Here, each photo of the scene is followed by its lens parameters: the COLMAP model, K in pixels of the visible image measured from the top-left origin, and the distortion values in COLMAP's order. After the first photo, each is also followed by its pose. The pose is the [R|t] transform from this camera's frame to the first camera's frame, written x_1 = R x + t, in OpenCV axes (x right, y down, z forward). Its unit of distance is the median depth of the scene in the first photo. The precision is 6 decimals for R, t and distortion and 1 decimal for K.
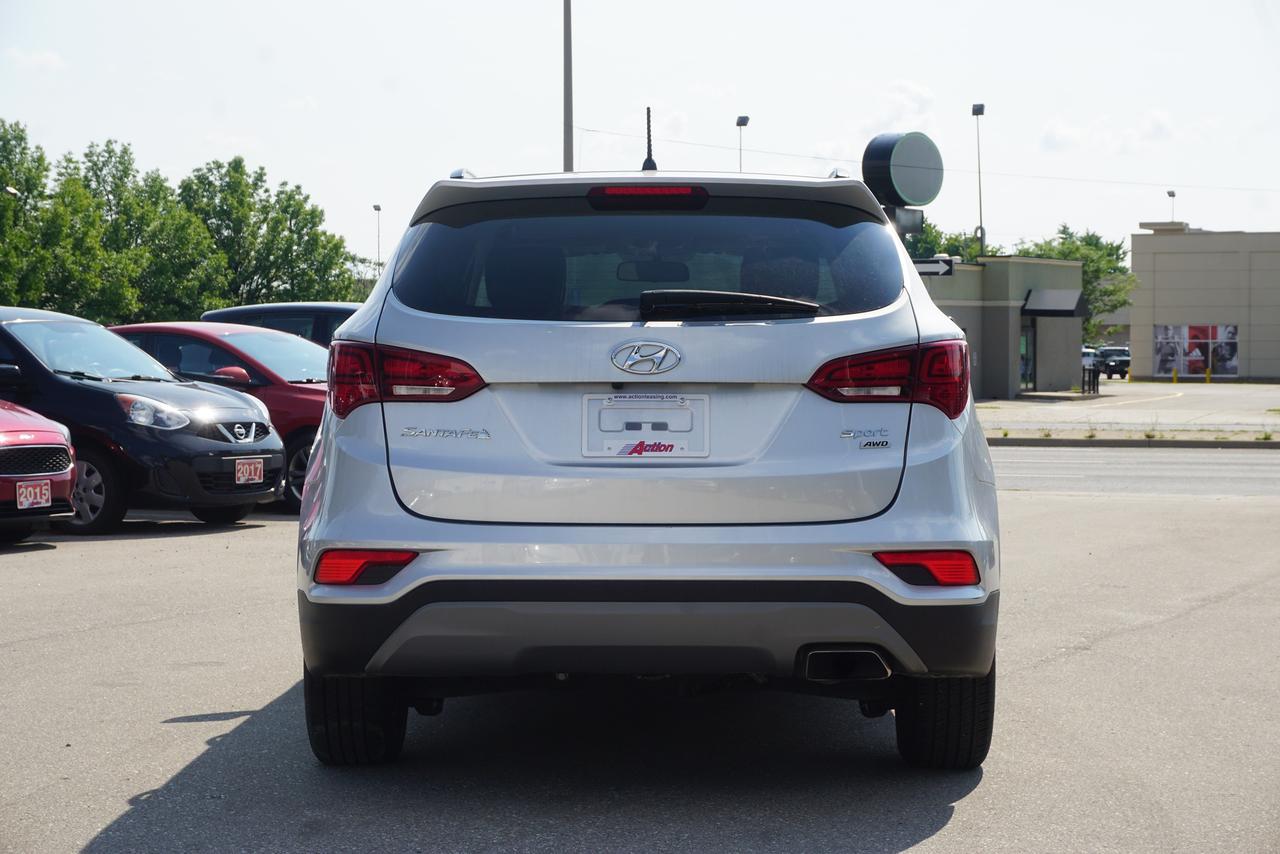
lens RADIAL K [[2710.5, 0, 635.7], [0, 2710.5, 432.8], [0, 0, 1]] dist [0.021103, 0.000000]
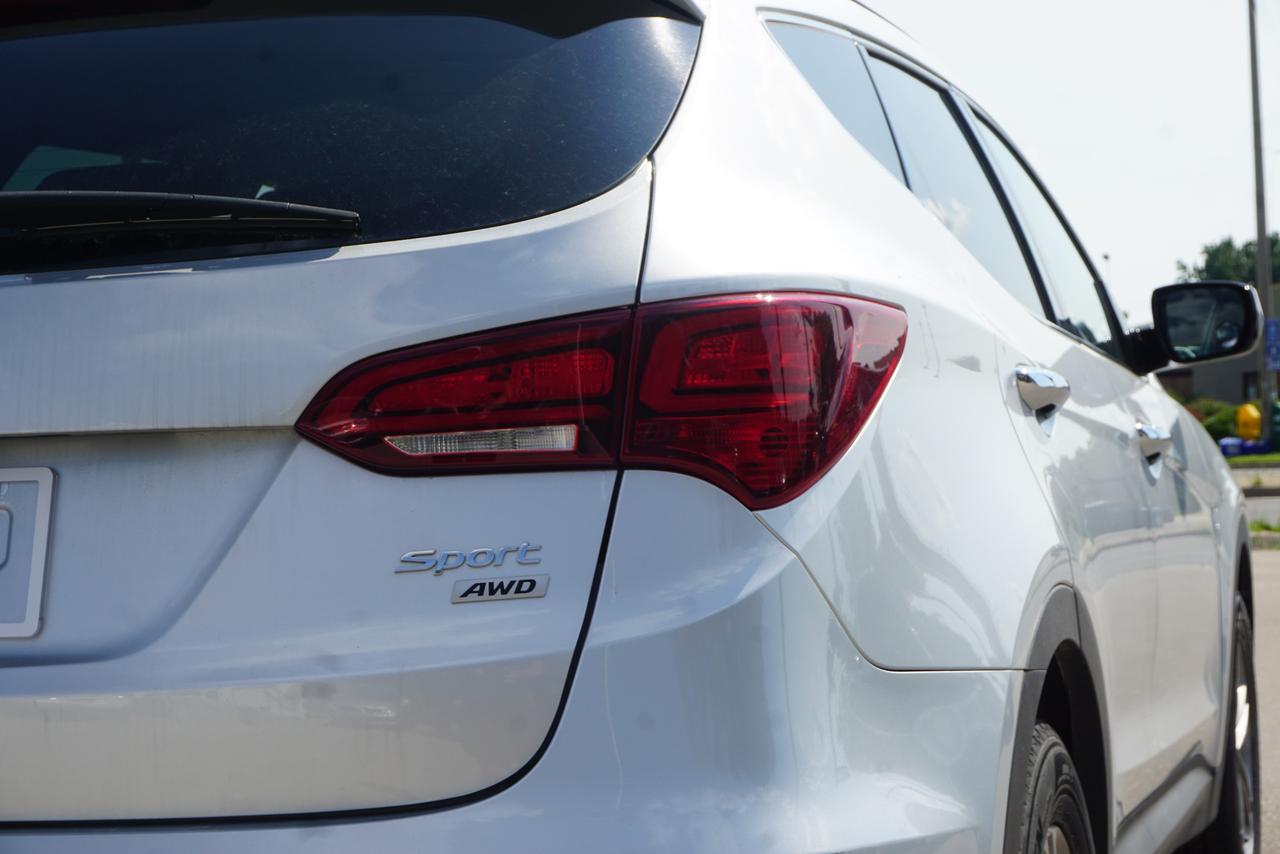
lens RADIAL K [[2710.5, 0, 642.5], [0, 2710.5, 423.3], [0, 0, 1]] dist [0.021103, 0.000000]
pose [[0.955692, -0.039894, -0.291653, 0.091530], [0.032829, 0.999038, -0.029082, -0.002842], [0.292533, 0.018219, 0.956082, 0.286783]]
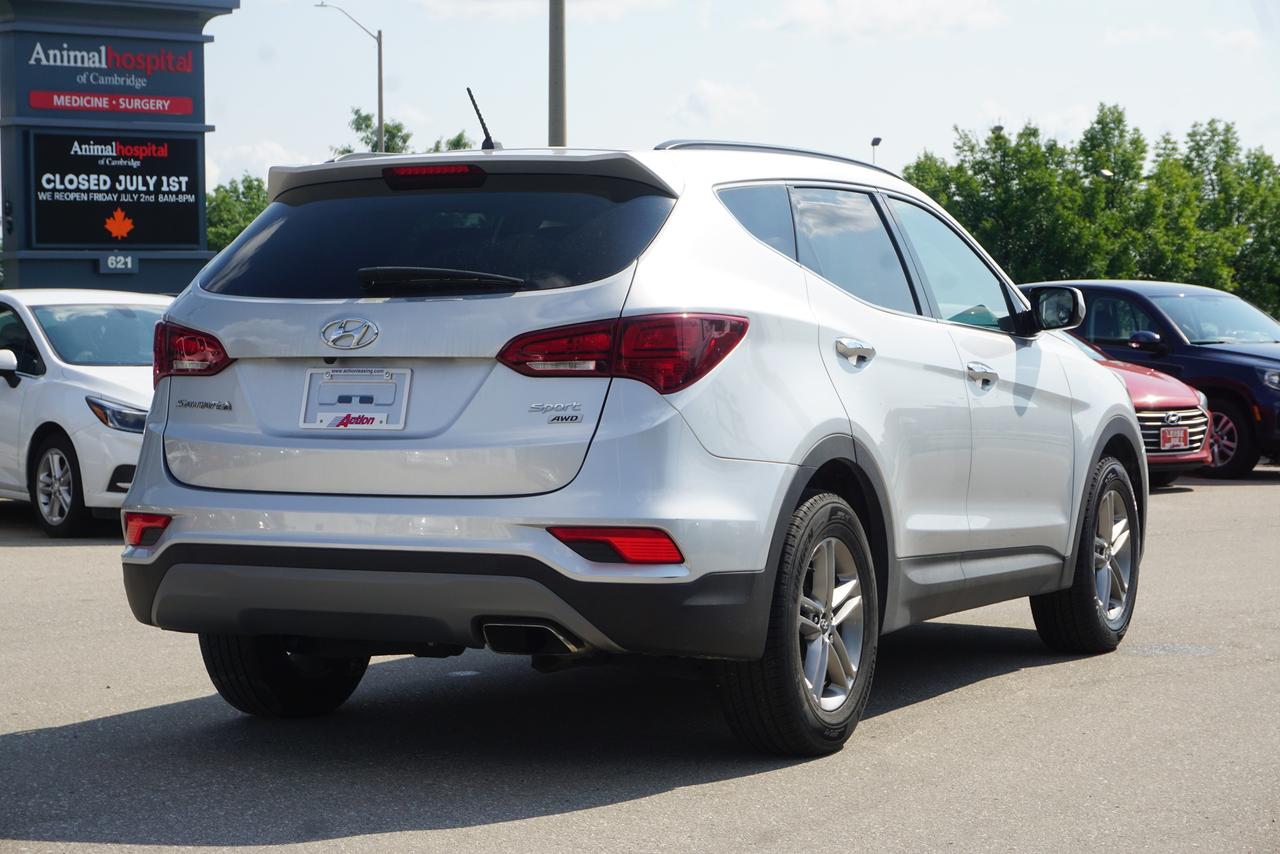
lens RADIAL K [[2710.5, 0, 638.3], [0, 2710.5, 427.4], [0, 0, 1]] dist [0.021103, 0.000000]
pose [[0.895264, 0.009051, -0.445445, 0.240131], [-0.006735, 0.999954, 0.006782, 0.000198], [0.445486, -0.003071, 0.895284, 0.052806]]
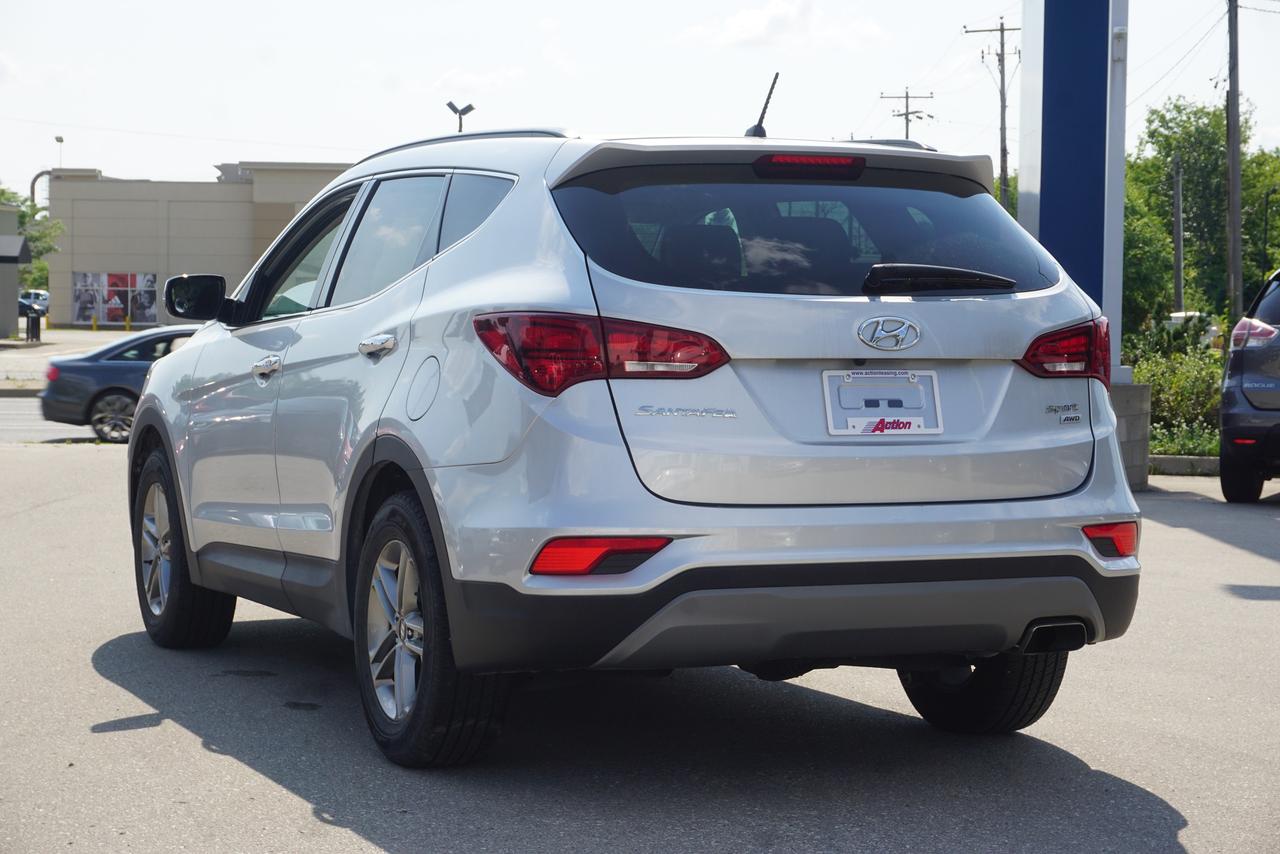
lens RADIAL K [[2710.5, 0, 638.9], [0, 2710.5, 422.9], [0, 0, 1]] dist [0.021103, 0.000000]
pose [[0.913171, -0.010731, 0.407436, -0.203522], [0.004119, 0.999845, 0.017103, -0.005329], [-0.407557, -0.013940, 0.913073, 0.061247]]
